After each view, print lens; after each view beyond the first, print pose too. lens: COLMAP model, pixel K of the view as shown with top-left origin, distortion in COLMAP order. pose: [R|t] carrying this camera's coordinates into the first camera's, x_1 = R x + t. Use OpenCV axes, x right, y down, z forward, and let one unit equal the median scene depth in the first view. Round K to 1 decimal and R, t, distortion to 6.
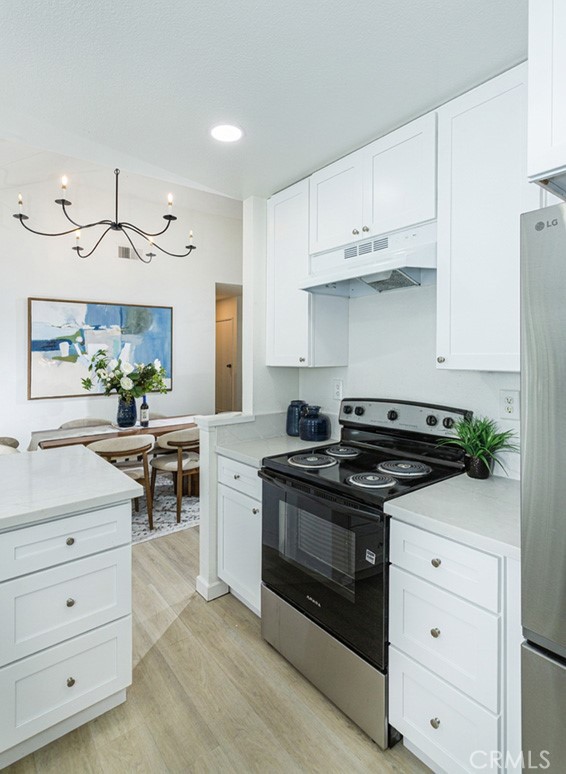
lens RADIAL K [[395.0, 0, 270.7], [0, 395.0, 358.7], [0, 0, 1]] dist [-0.002210, -0.000063]
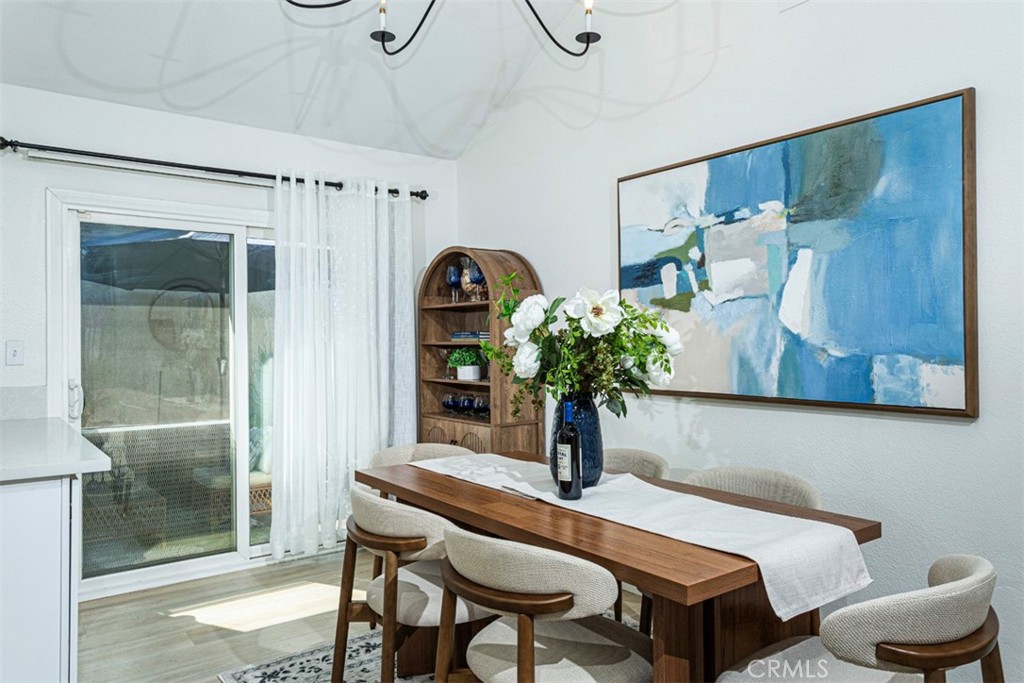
lens RADIAL K [[717.7, 0, 512.0], [0, 717.7, 341.5], [0, 0, 1]] dist [0.001410, -0.001090]
pose [[-0.004272, 0.010460, -0.999936, 0.313182], [-0.005029, 0.999932, 0.010482, 0.042311], [0.999978, 0.005073, -0.004219, 1.031715]]
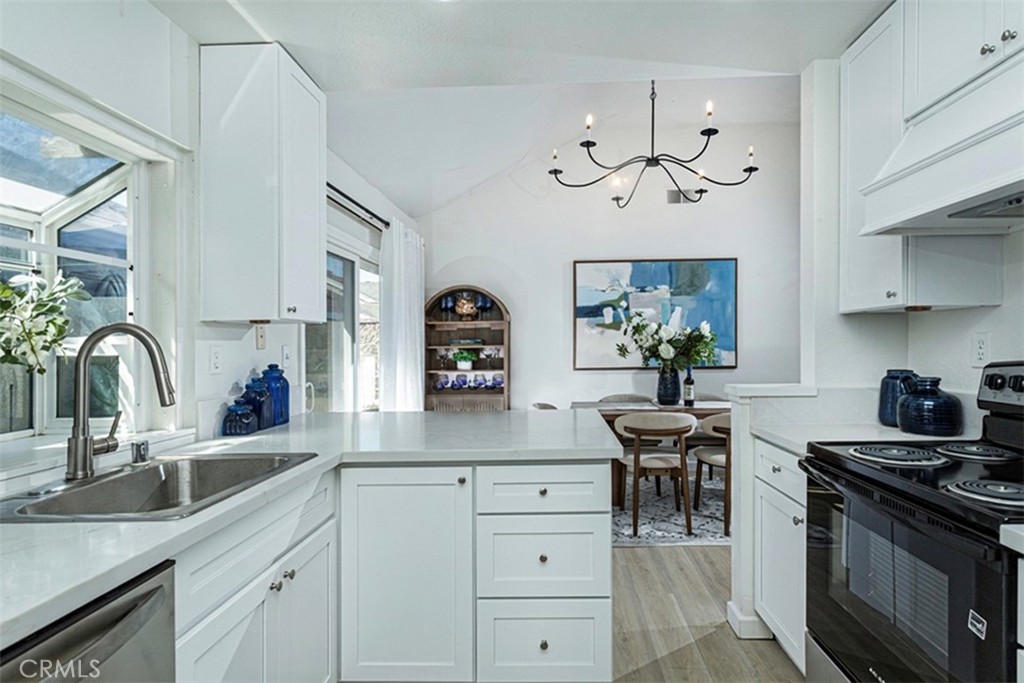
lens RADIAL K [[498.8, 0, 542.8], [0, 498.8, 337.4], [0, 0, 1]] dist [-0.000767, 0.000020]
pose [[0.778416, -0.005013, -0.627729, 0.087095], [-0.001821, 0.999946, -0.010244, 0.046548], [0.627746, 0.009117, 0.778365, 0.037185]]
